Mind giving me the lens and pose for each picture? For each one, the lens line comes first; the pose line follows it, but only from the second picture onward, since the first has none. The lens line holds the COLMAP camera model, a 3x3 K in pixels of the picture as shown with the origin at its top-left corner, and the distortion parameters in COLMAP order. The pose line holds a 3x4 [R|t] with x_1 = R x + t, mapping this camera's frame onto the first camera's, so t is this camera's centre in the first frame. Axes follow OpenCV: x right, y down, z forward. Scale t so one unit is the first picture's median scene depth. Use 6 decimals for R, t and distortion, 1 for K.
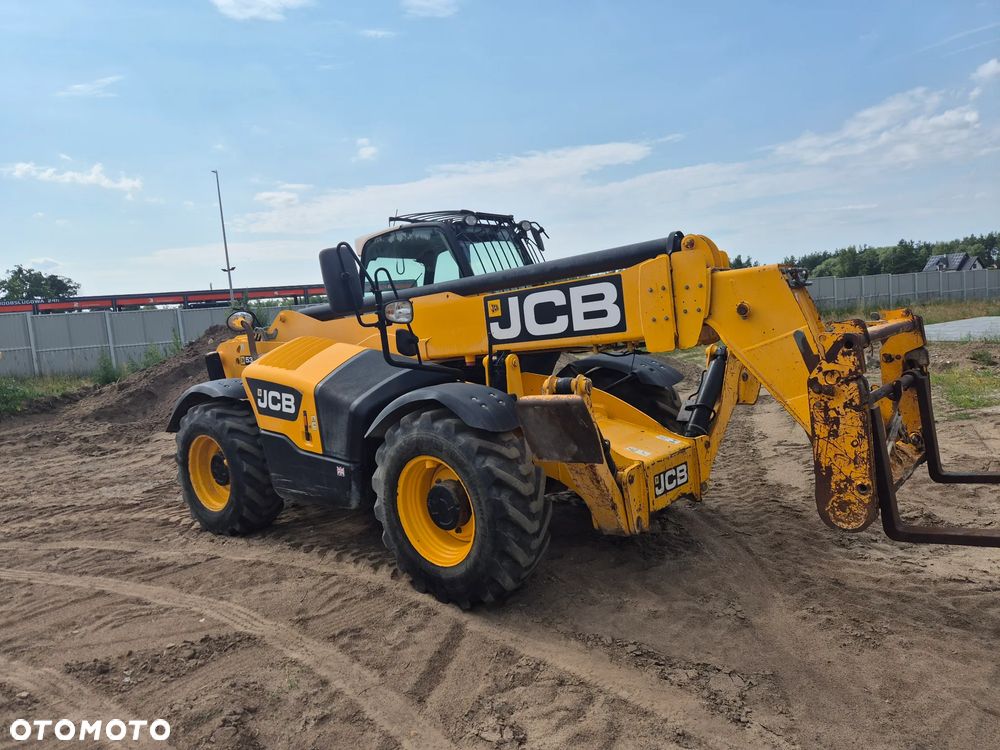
lens RADIAL K [[668.3, 0, 493.4], [0, 668.3, 363.1], [0, 0, 1]] dist [0.075107, -0.056893]
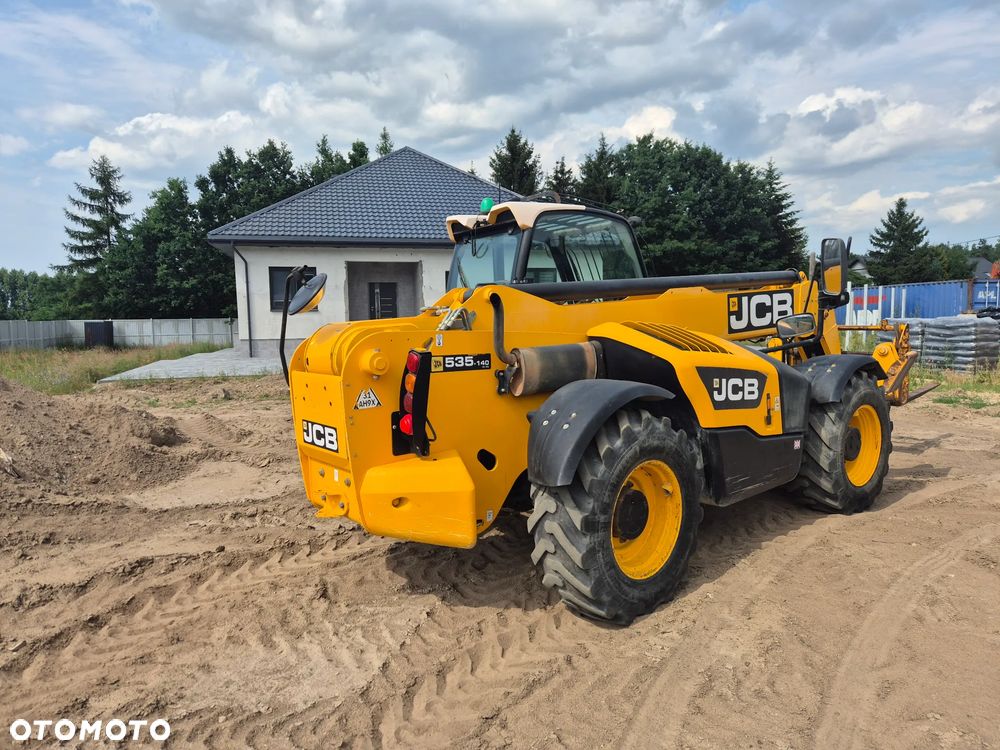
lens RADIAL K [[674.8, 0, 495.1], [0, 674.8, 367.7], [0, 0, 1]] dist [0.068595, -0.054435]
pose [[0.168789, -0.001387, 0.985651, -1.383773], [0.082597, 0.996502, -0.012742, 0.015802], [-0.982185, 0.083563, 0.168313, 1.293277]]
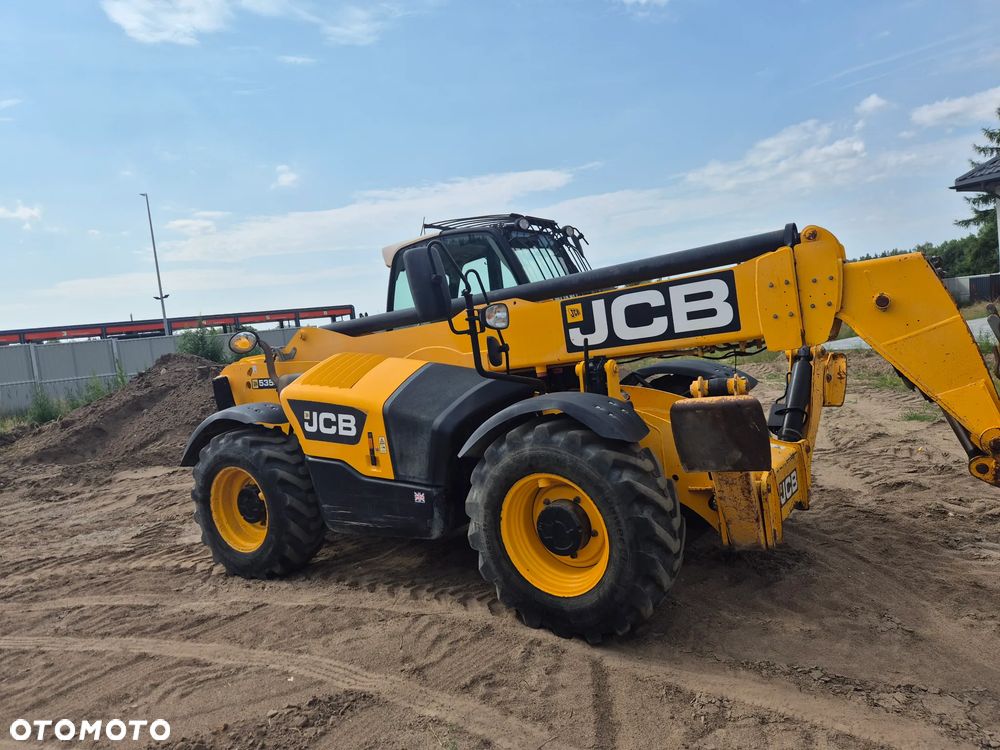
lens RADIAL K [[668.1, 0, 498.2], [0, 668.1, 363.8], [0, 0, 1]] dist [0.075092, -0.056371]
pose [[0.993403, -0.032244, 0.110051, -0.219013], [0.036100, 0.998795, -0.033232, 0.016508], [-0.108847, 0.036986, 0.993370, 0.092792]]
